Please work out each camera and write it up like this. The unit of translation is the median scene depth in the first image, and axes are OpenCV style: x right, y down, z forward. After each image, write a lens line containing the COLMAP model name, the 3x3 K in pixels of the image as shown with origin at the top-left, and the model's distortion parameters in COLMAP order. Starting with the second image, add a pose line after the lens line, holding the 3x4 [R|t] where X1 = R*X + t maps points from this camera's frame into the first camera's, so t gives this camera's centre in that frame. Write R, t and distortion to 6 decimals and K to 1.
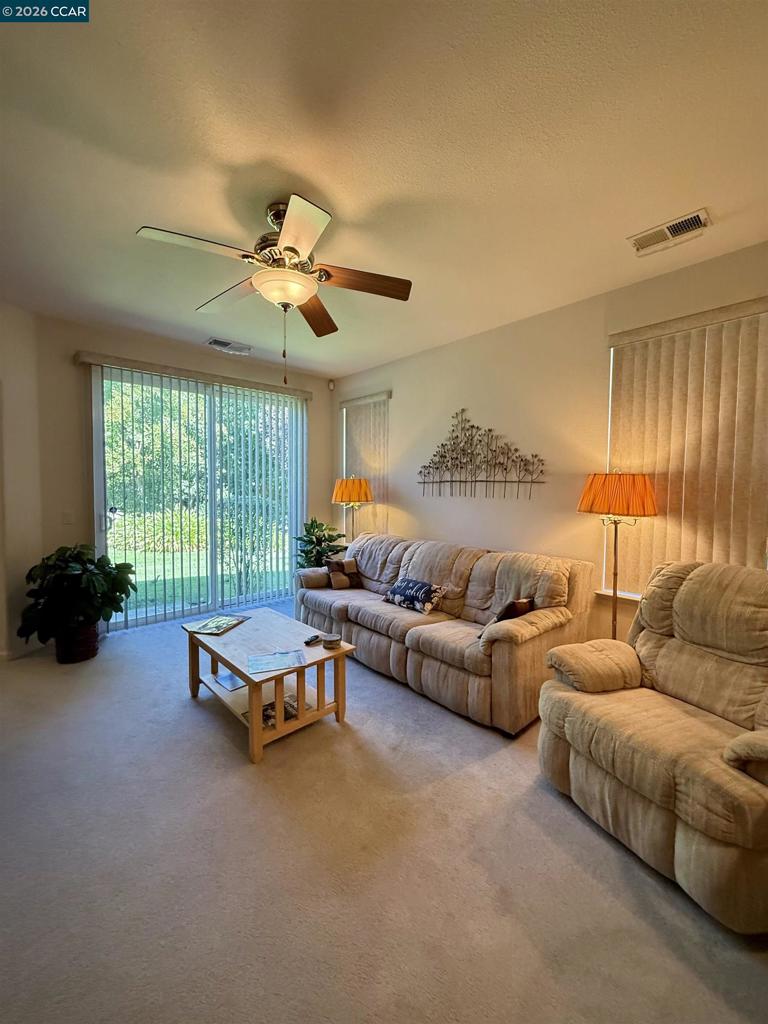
lens RADIAL K [[407.7, 0, 385.3], [0, 407.7, 510.3], [0, 0, 1]] dist [-0.000971, -0.000111]
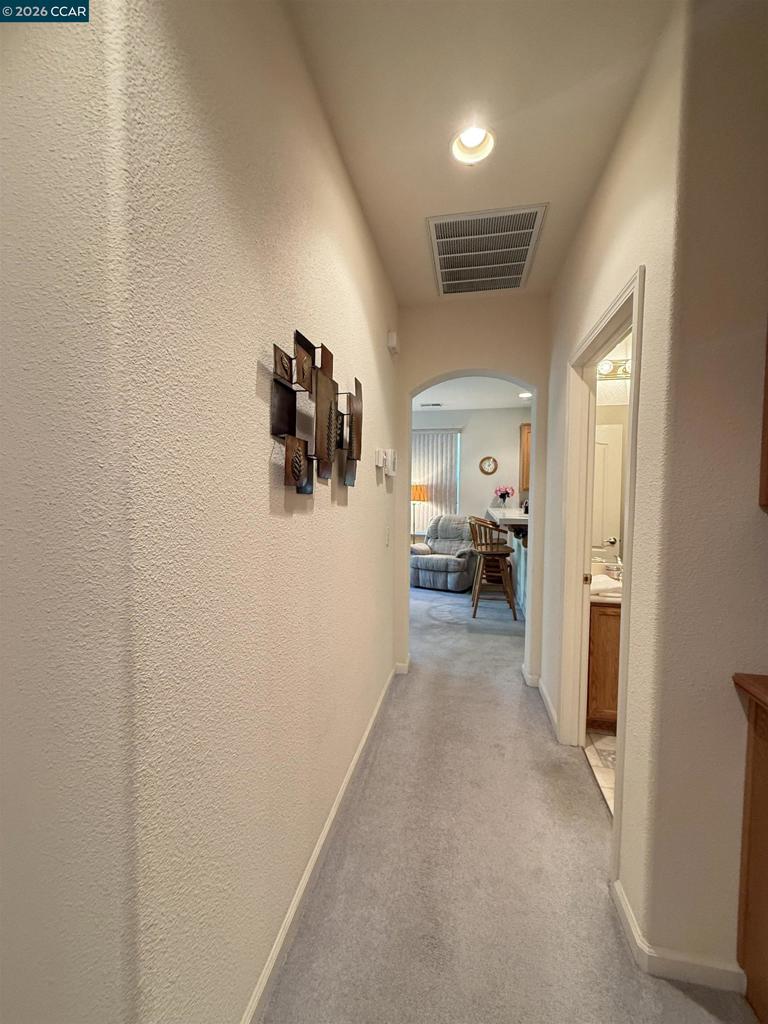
lens RADIAL K [[407.7, 0, 385.3], [0, 407.7, 510.3], [0, 0, 1]] dist [-0.000971, -0.000111]
pose [[0.808177, -0.031180, 0.588113, -1.387890], [0.029878, 0.999482, 0.011933, 0.041368], [-0.588181, 0.007928, 0.808690, -1.239110]]
